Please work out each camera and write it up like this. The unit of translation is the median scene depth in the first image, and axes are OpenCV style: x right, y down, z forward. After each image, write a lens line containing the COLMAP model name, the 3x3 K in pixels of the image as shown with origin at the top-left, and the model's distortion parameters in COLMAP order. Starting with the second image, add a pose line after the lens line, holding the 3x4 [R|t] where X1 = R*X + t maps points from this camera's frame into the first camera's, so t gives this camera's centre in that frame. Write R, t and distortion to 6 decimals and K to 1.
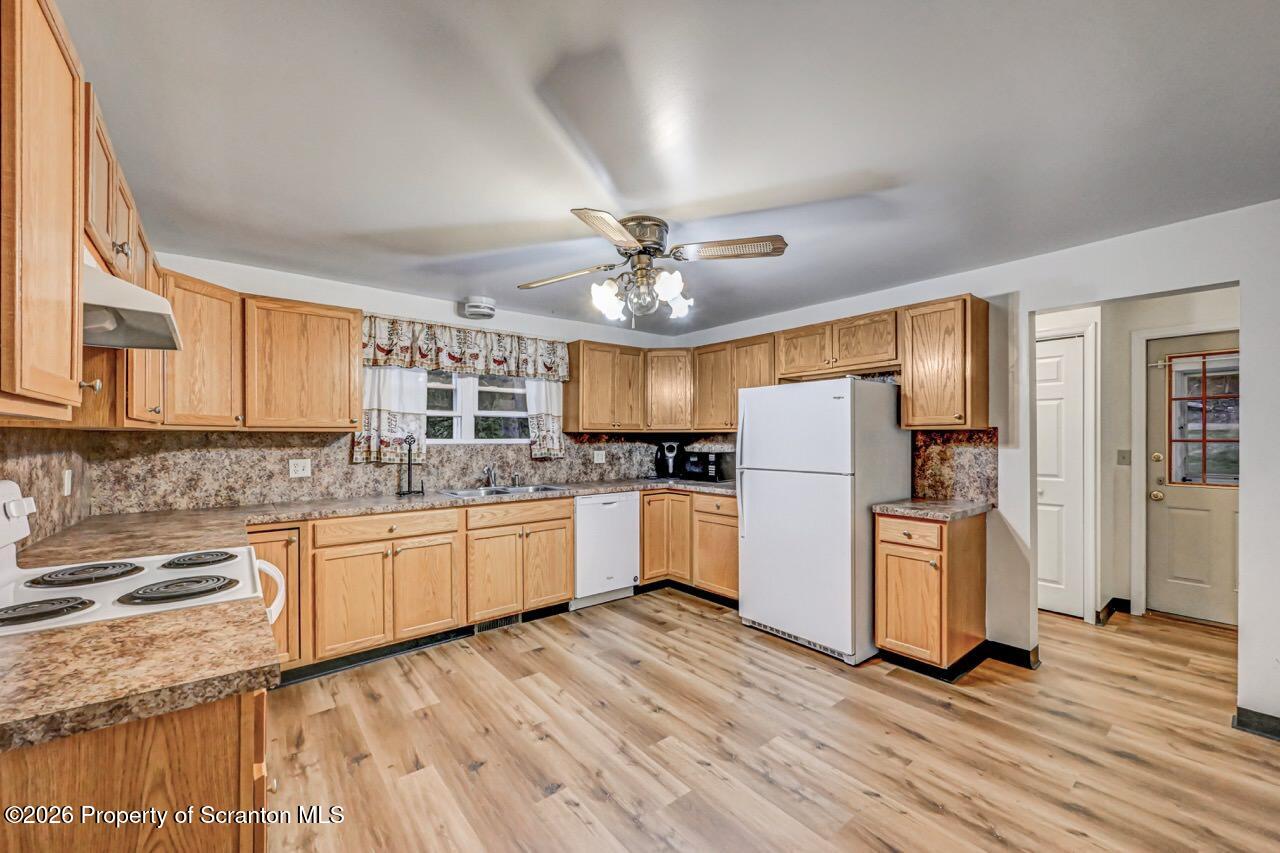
lens RADIAL K [[509.4, 0, 641.0], [0, 509.4, 439.3], [0, 0, 1]] dist [-0.000638, -0.000103]
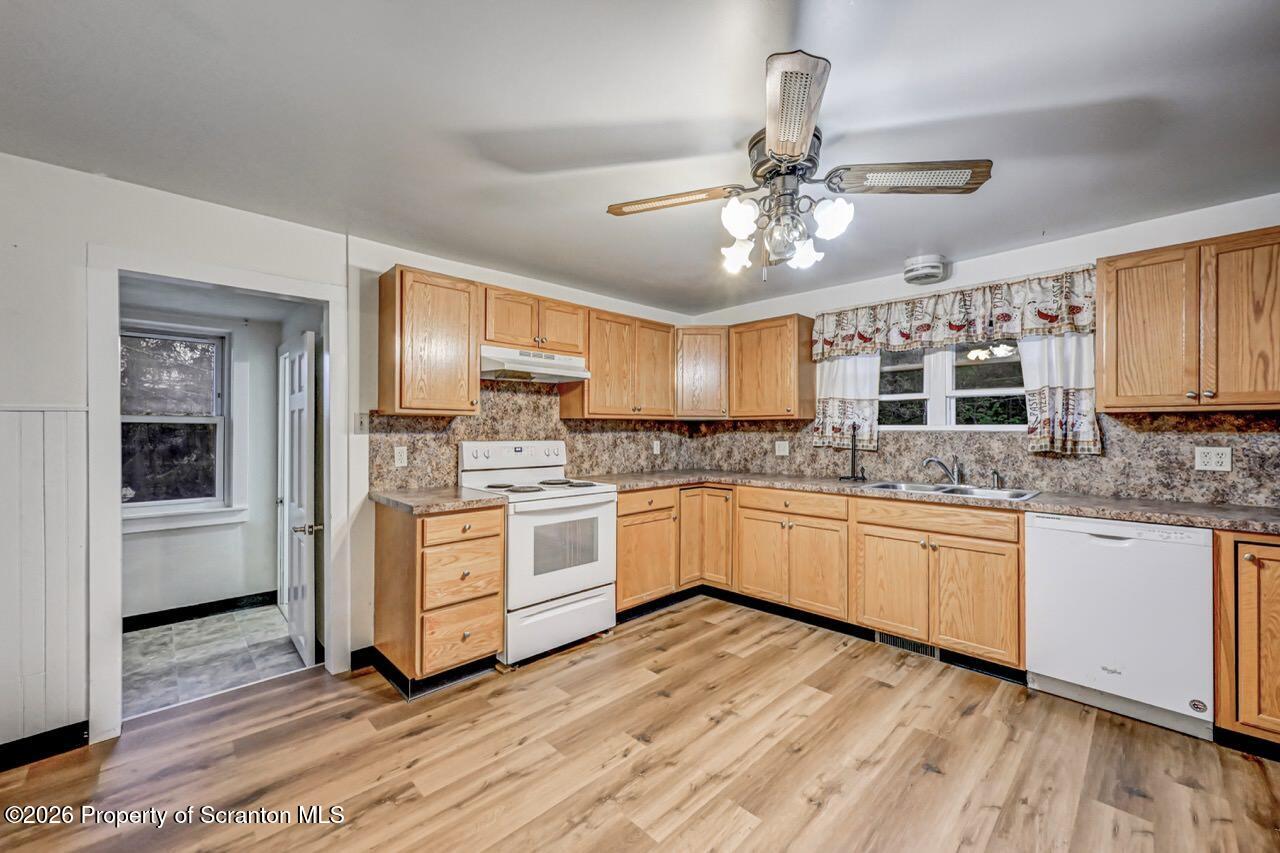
lens RADIAL K [[500.1, 0, 643.2], [0, 500.1, 427.9], [0, 0, 1]] dist [0.000218, 0.000126]
pose [[0.095918, -0.002692, -0.995386, 0.512187], [-0.006055, 0.999976, -0.003288, 0.011107], [0.995371, 0.006342, 0.095900, 0.505408]]
